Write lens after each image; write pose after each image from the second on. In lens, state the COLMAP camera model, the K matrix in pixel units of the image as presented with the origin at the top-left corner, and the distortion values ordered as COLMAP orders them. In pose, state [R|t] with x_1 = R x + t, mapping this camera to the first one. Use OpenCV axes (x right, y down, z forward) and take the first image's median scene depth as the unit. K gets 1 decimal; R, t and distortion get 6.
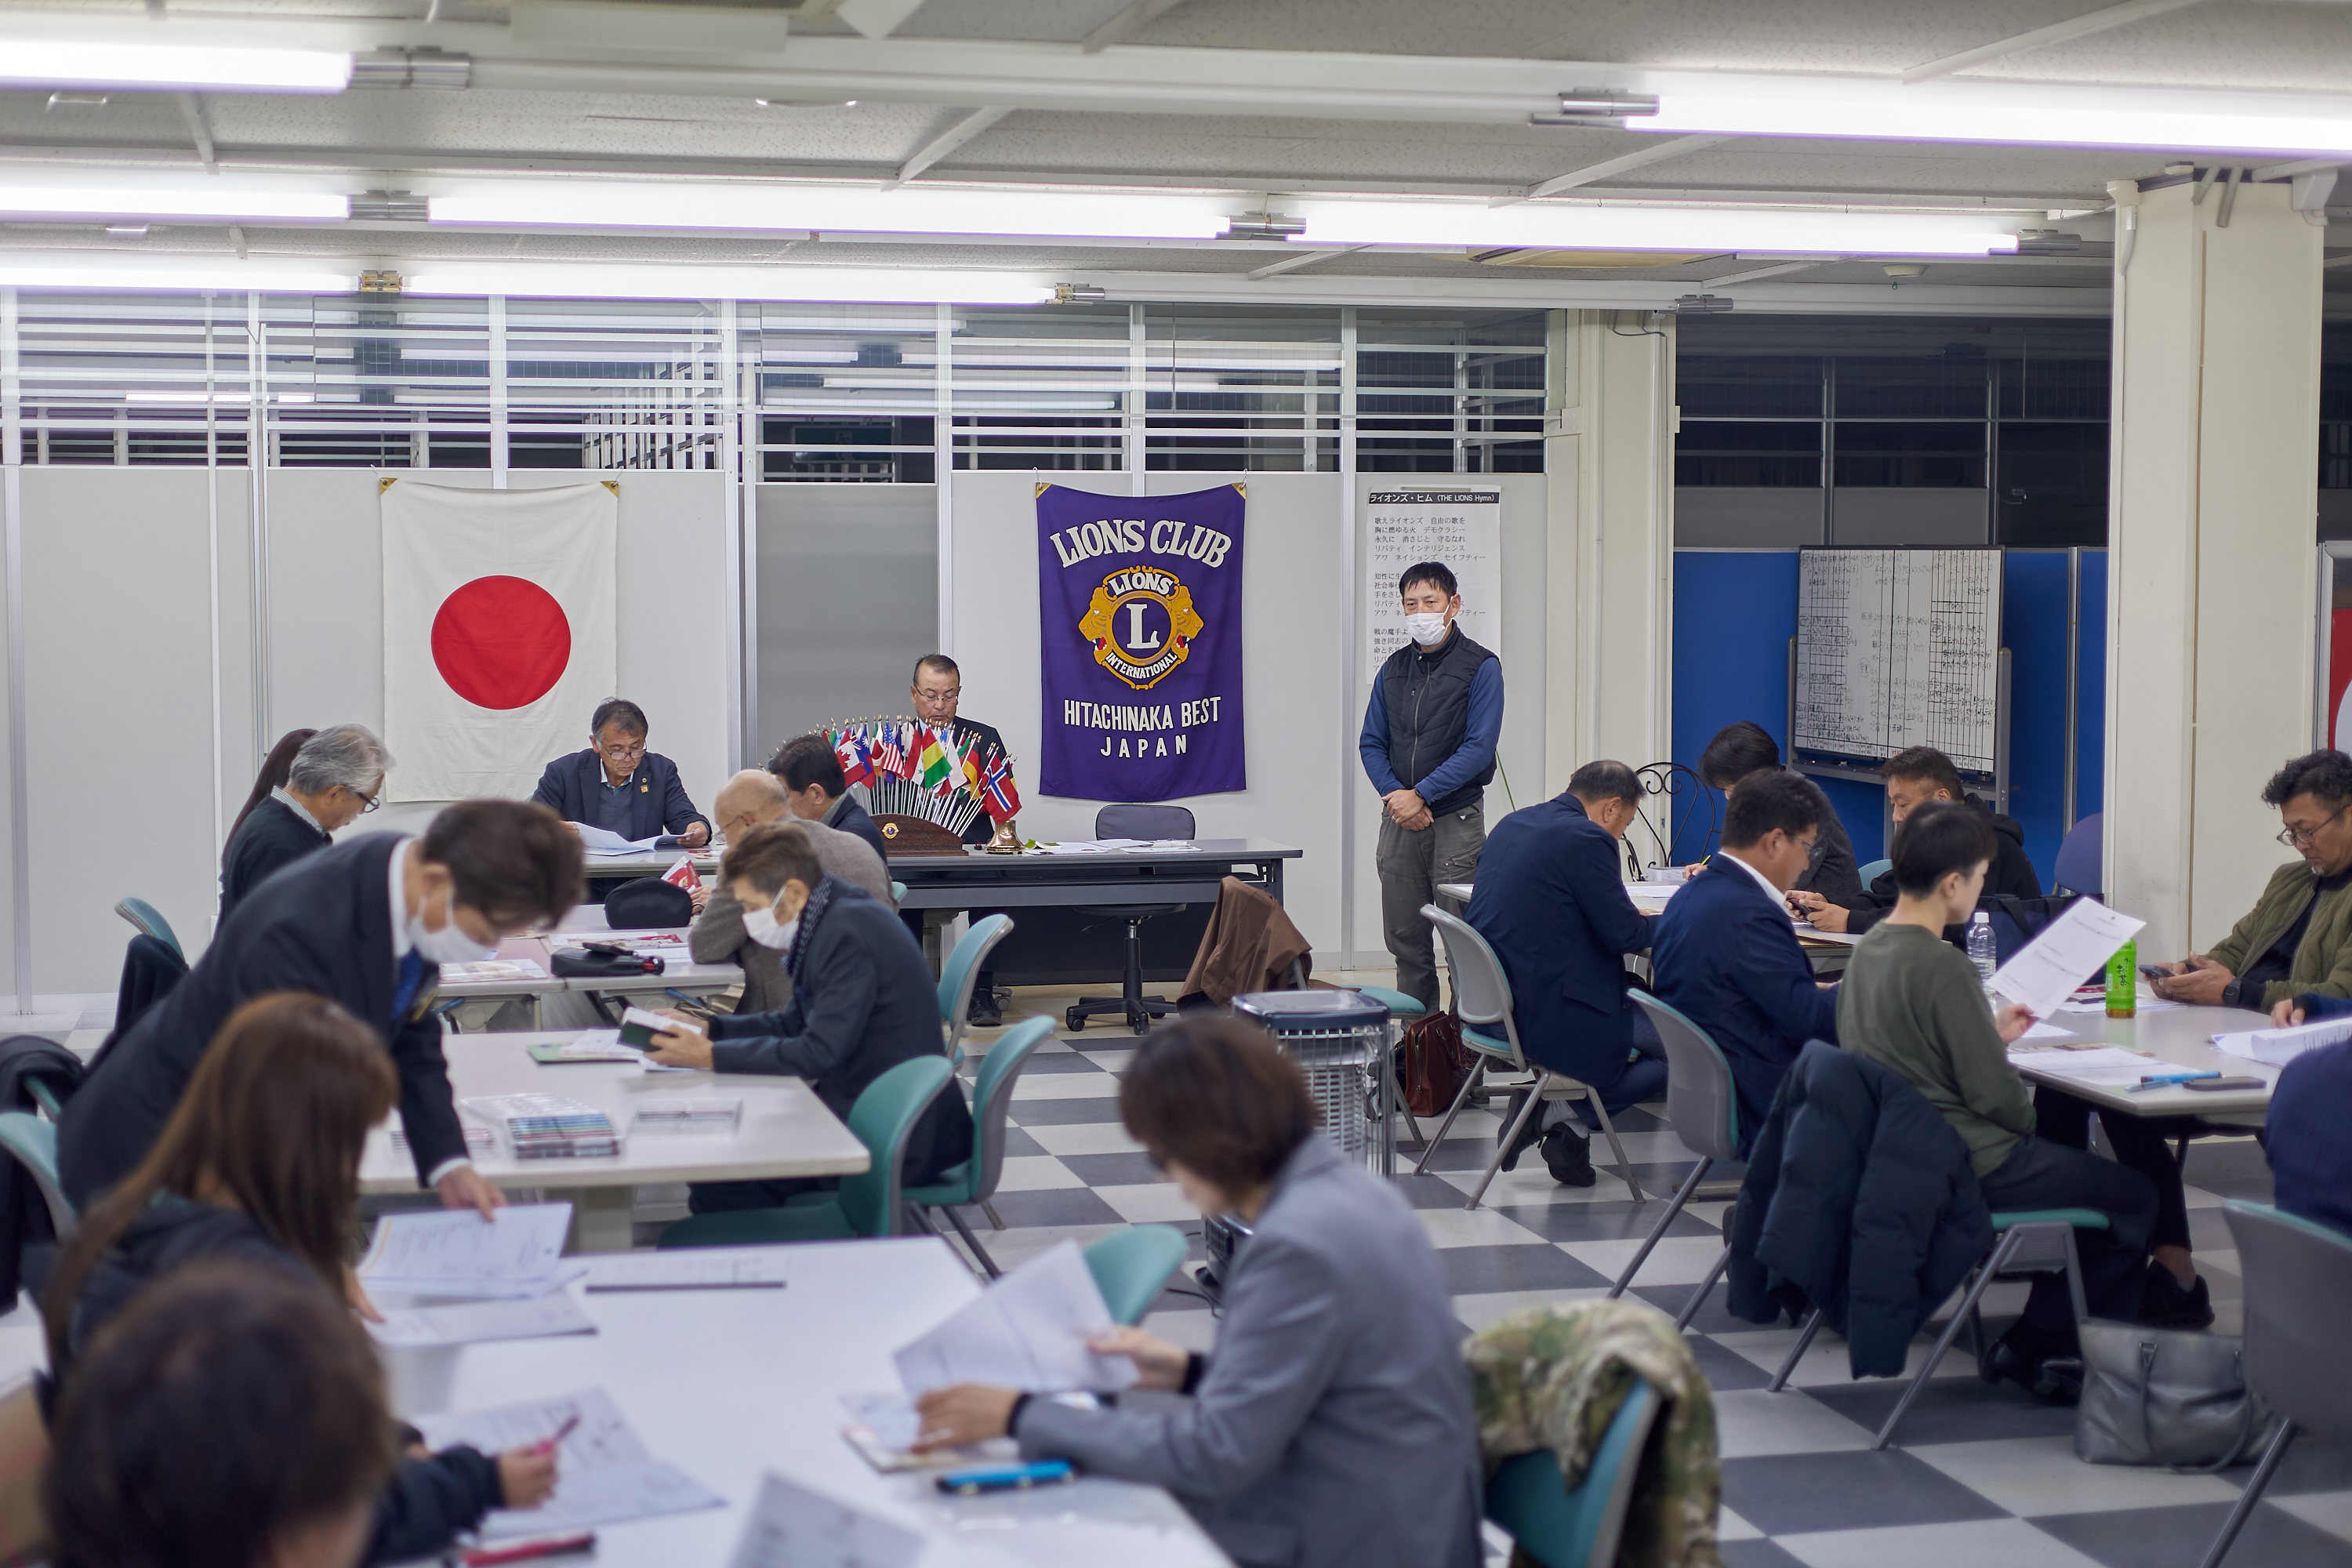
lens RADIAL K [[3273.1, 0, 1193.1], [0, 3273.1, 782.6], [0, 0, 1]] dist [0.072513, -0.349563]
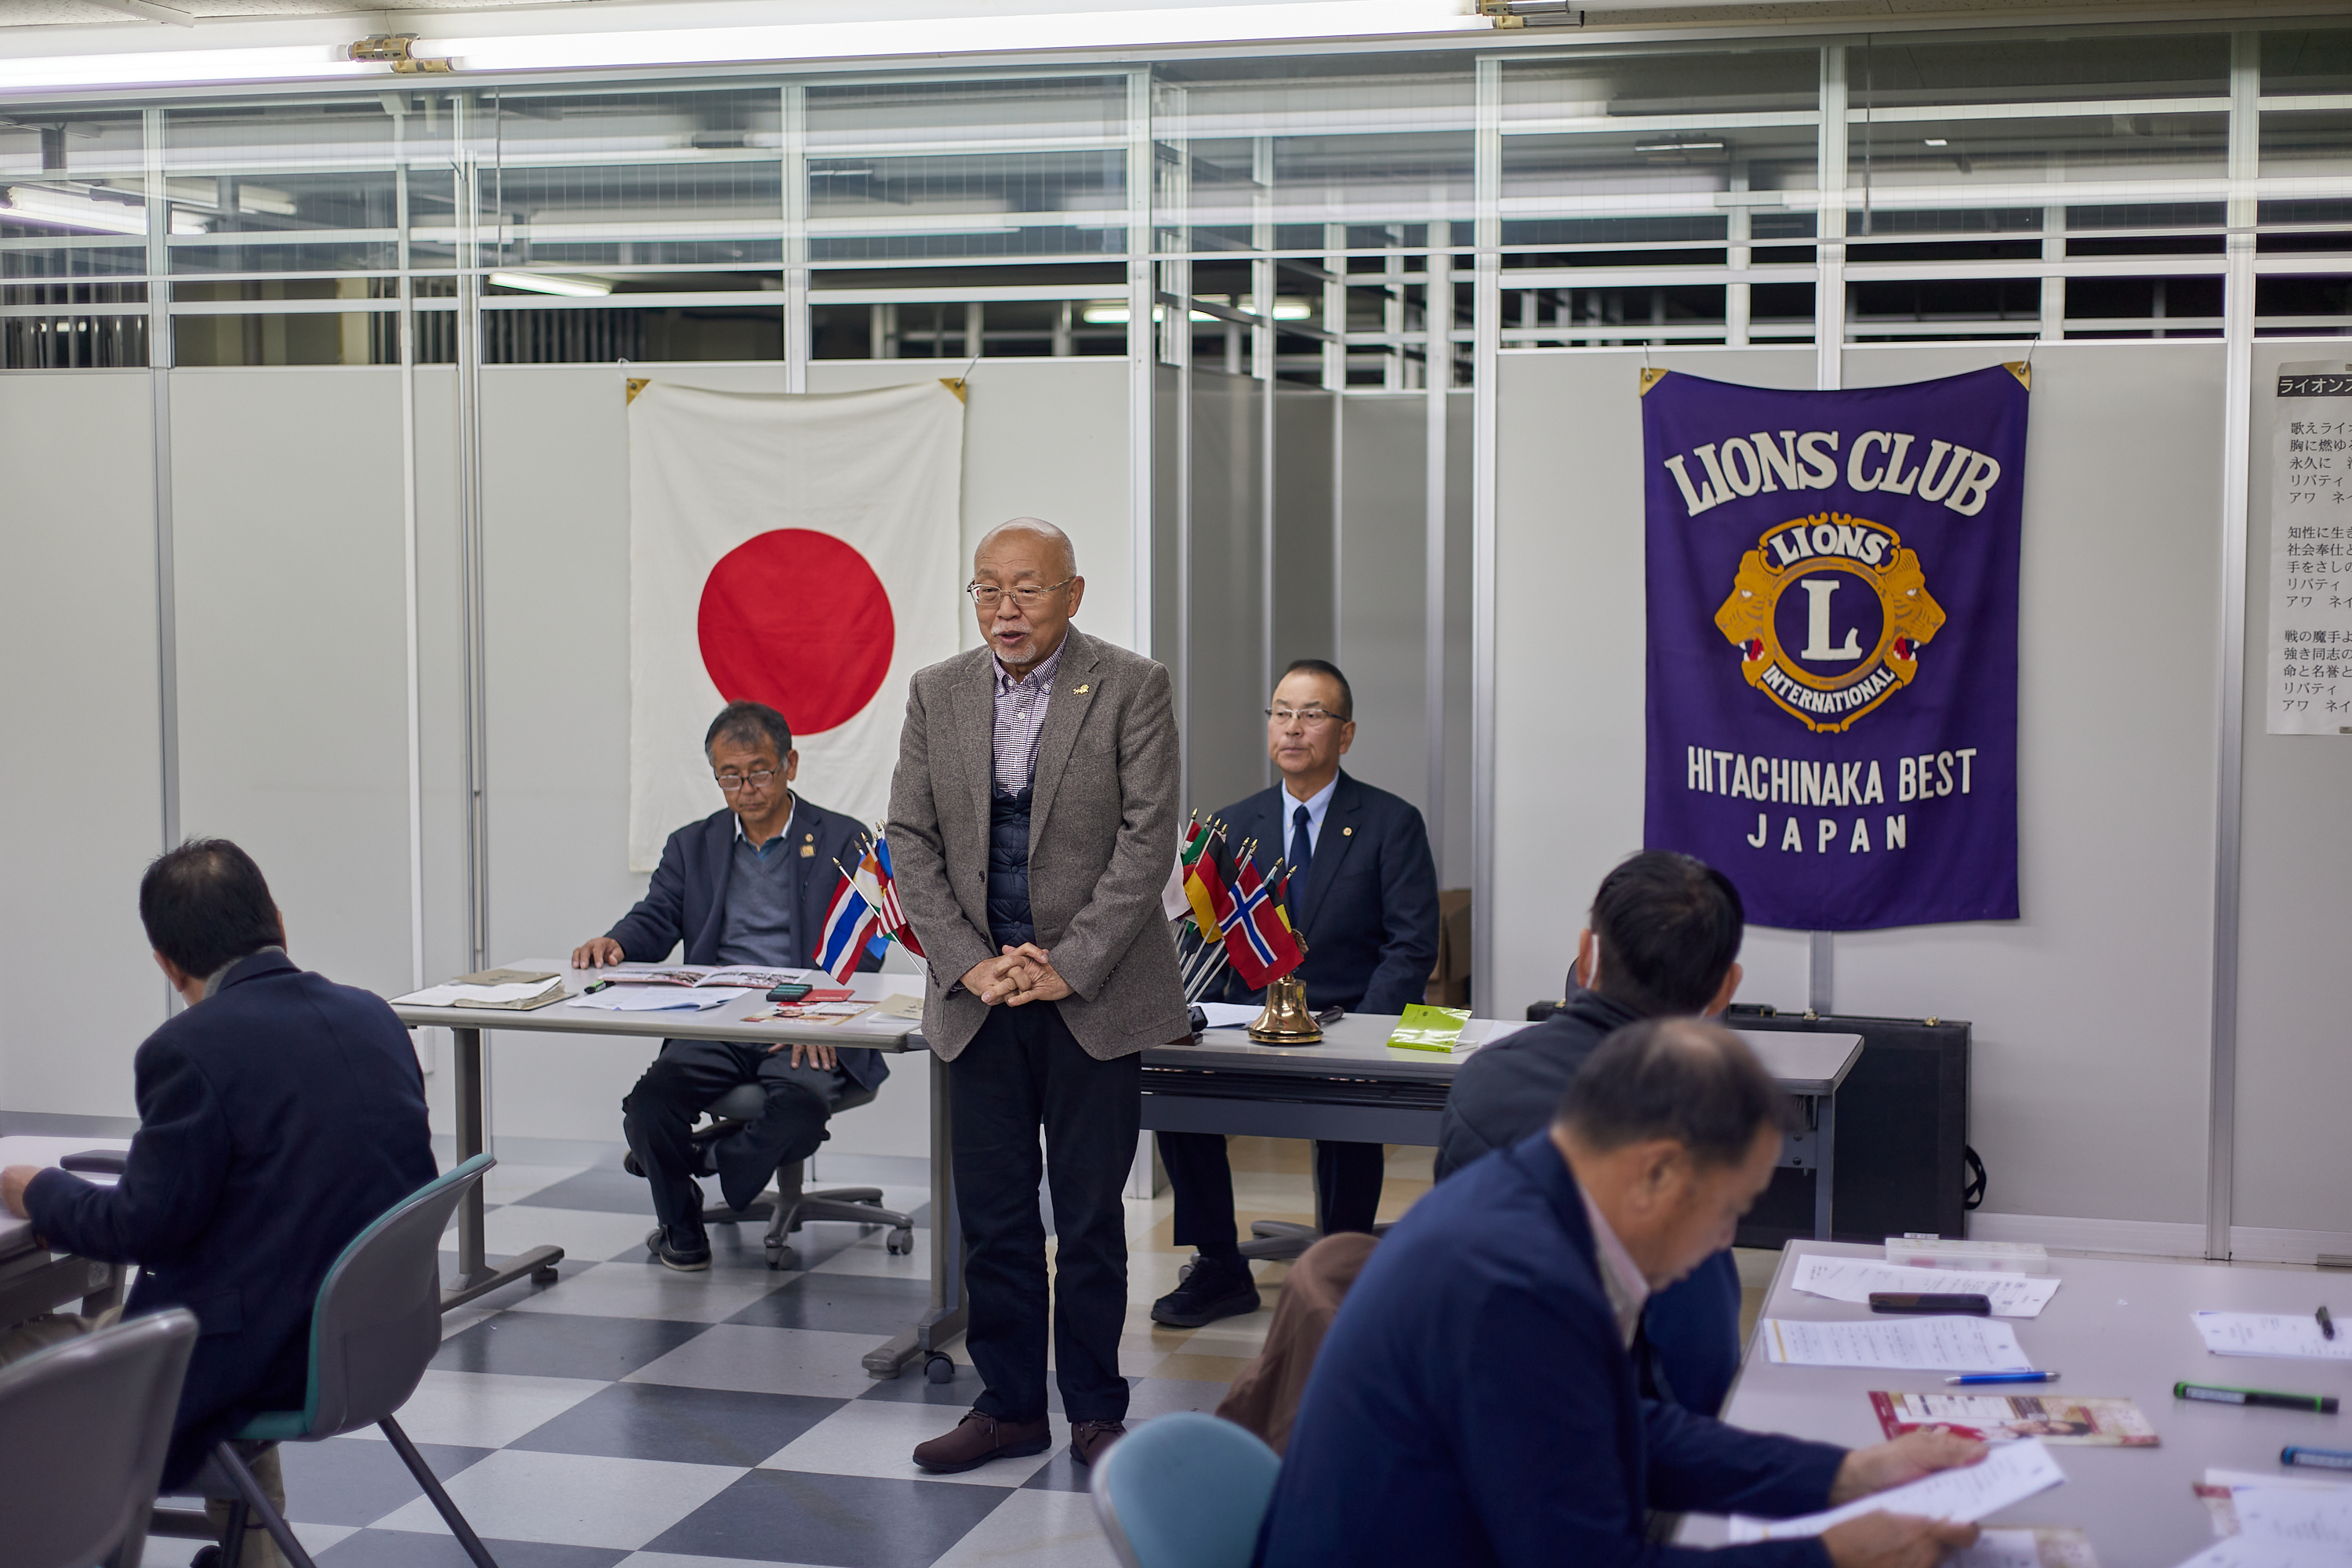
lens RADIAL K [[3397.0, 0, 1182.9], [0, 3397.0, 781.3], [0, 0, 1]] dist [0.054600, -0.218559]
pose [[0.872021, 0.038857, -0.487924, 0.174473], [-0.033724, 0.999245, 0.019306, -0.027639], [0.488306, -0.000380, 0.872673, 0.435595]]
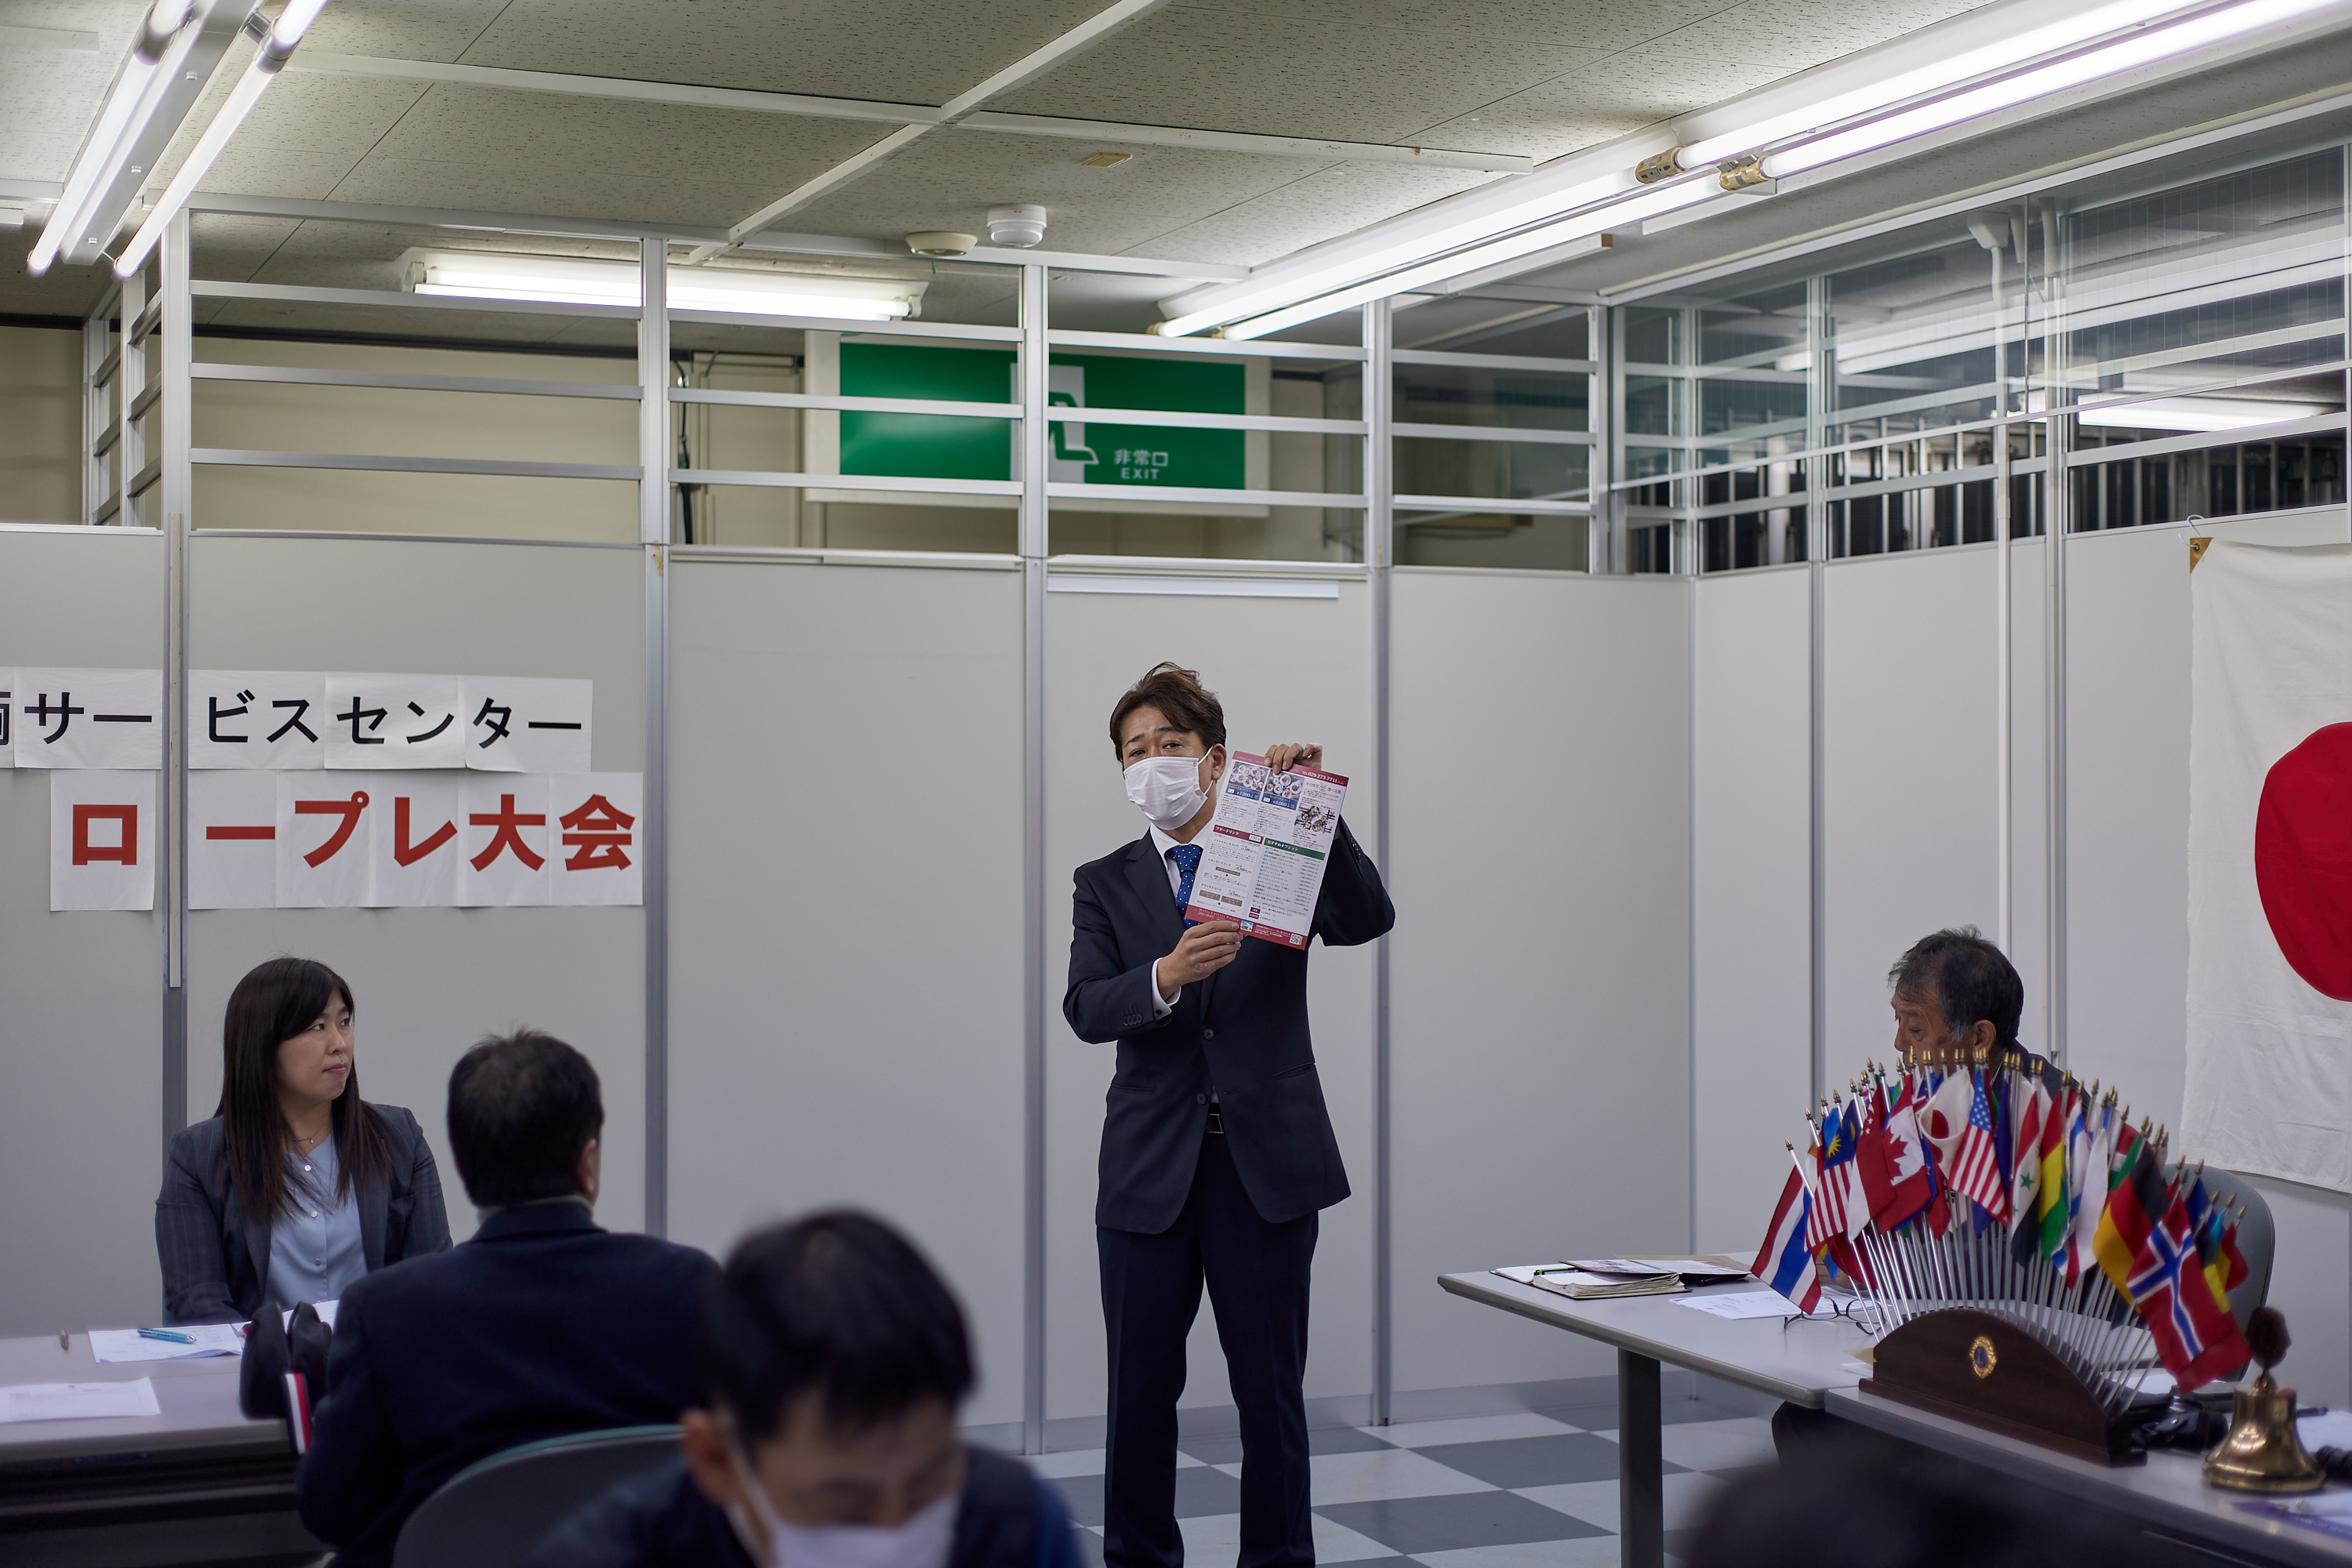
lens RADIAL K [[3330.6, 0, 1191.8], [0, 3330.6, 770.0], [0, 0, 1]] dist [0.069952, -0.295860]
pose [[0.161514, -0.005847, -0.986853, 0.235821], [-0.068456, 0.997507, -0.017114, -0.034447], [0.984493, 0.070320, 0.160711, 0.720501]]
